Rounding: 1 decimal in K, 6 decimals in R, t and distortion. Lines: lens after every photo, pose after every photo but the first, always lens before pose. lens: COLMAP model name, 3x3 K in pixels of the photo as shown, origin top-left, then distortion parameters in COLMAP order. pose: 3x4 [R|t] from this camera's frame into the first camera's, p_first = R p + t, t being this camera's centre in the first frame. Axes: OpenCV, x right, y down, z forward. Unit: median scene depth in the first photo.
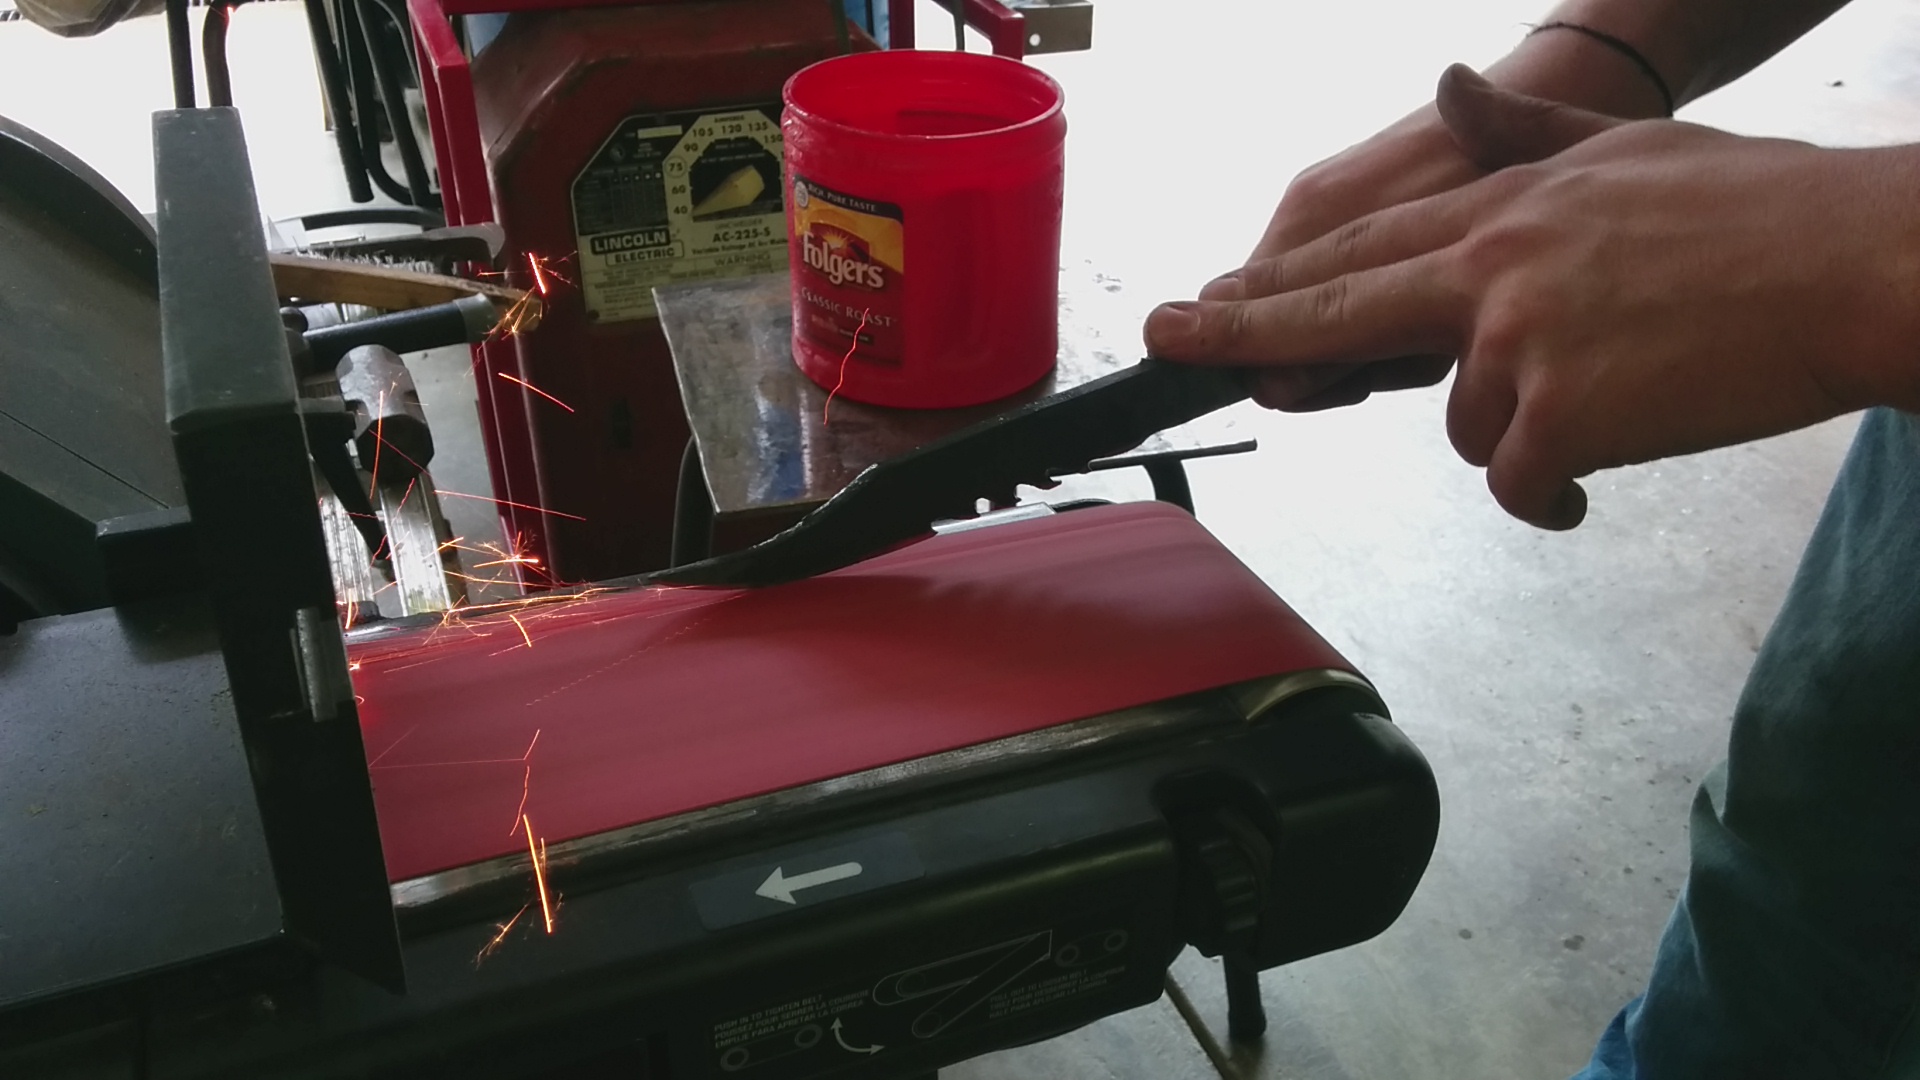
lens RADIAL K [[1787.4, 0, 995.1], [0, 1787.4, 532.1], [0, 0, 1]] dist [0.097092, -0.173565]
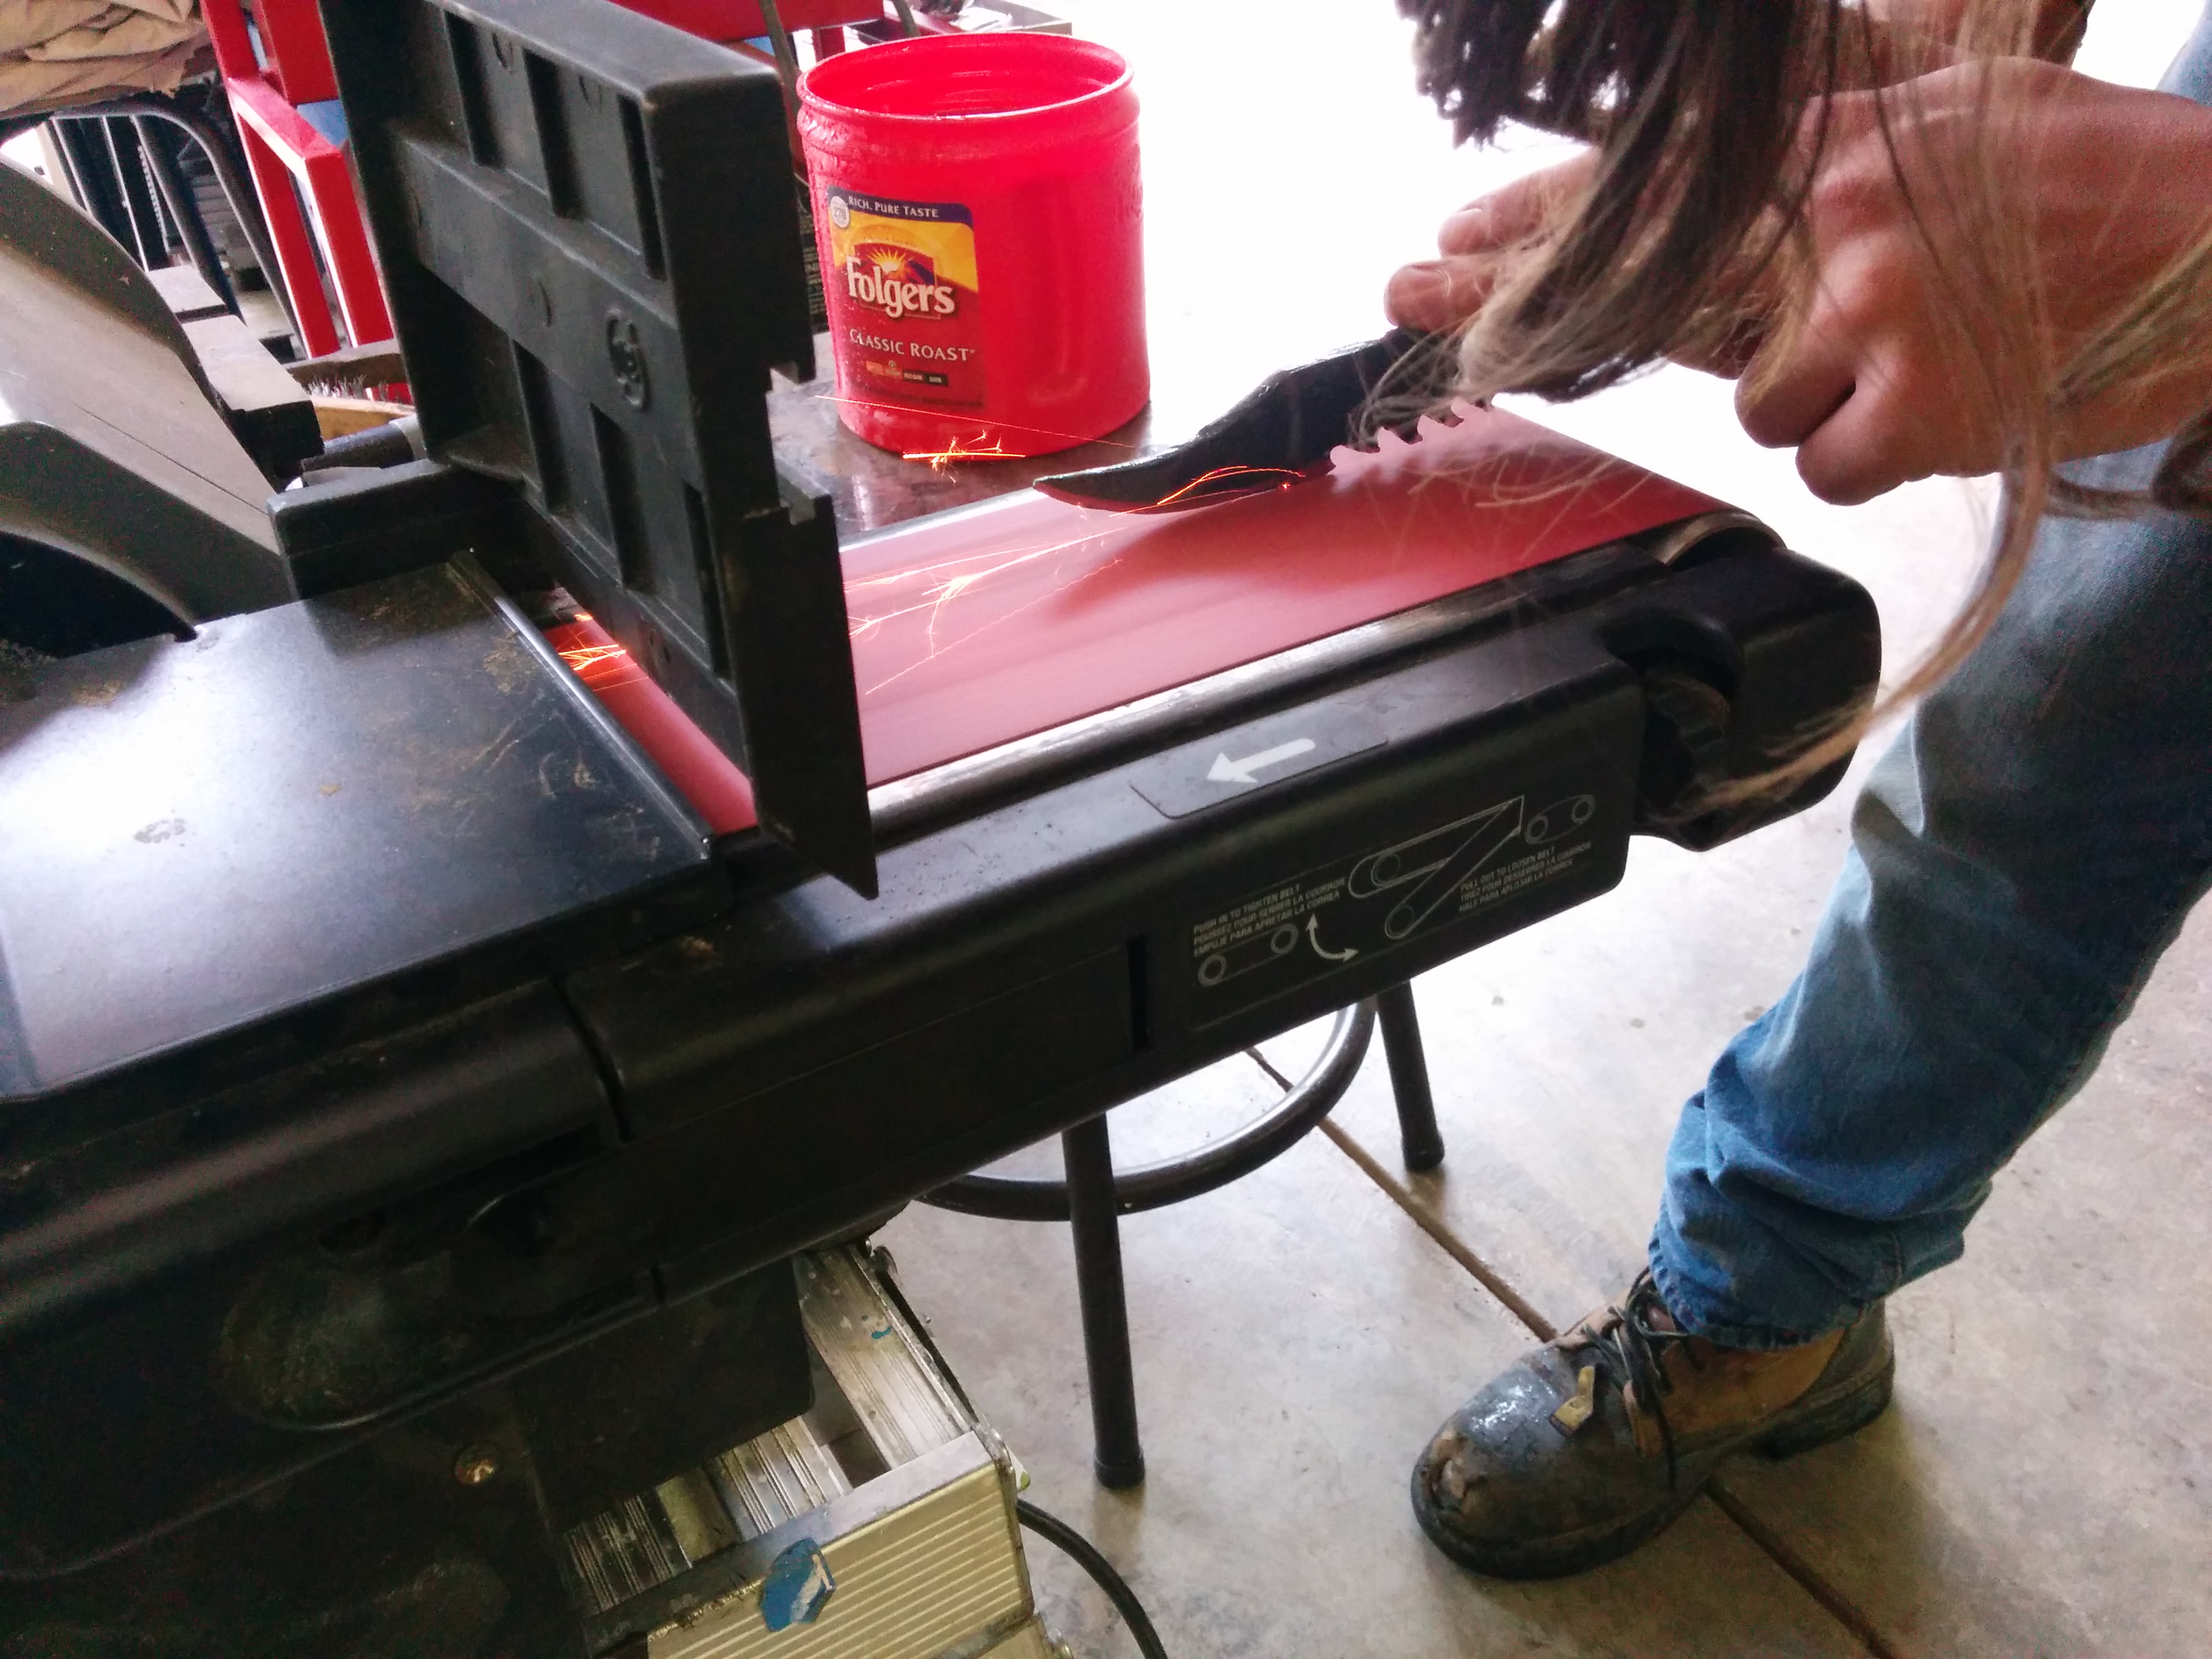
lens RADIAL K [[2063.0, 0, 1166.5], [0, 2063.0, 836.7], [0, 0, 1]] dist [0.076822, -0.004358]
pose [[0.983622, -0.140400, 0.113031, -0.106242], [0.135567, 0.989535, 0.049410, 0.070598], [-0.118785, -0.033277, 0.992362, 0.012288]]
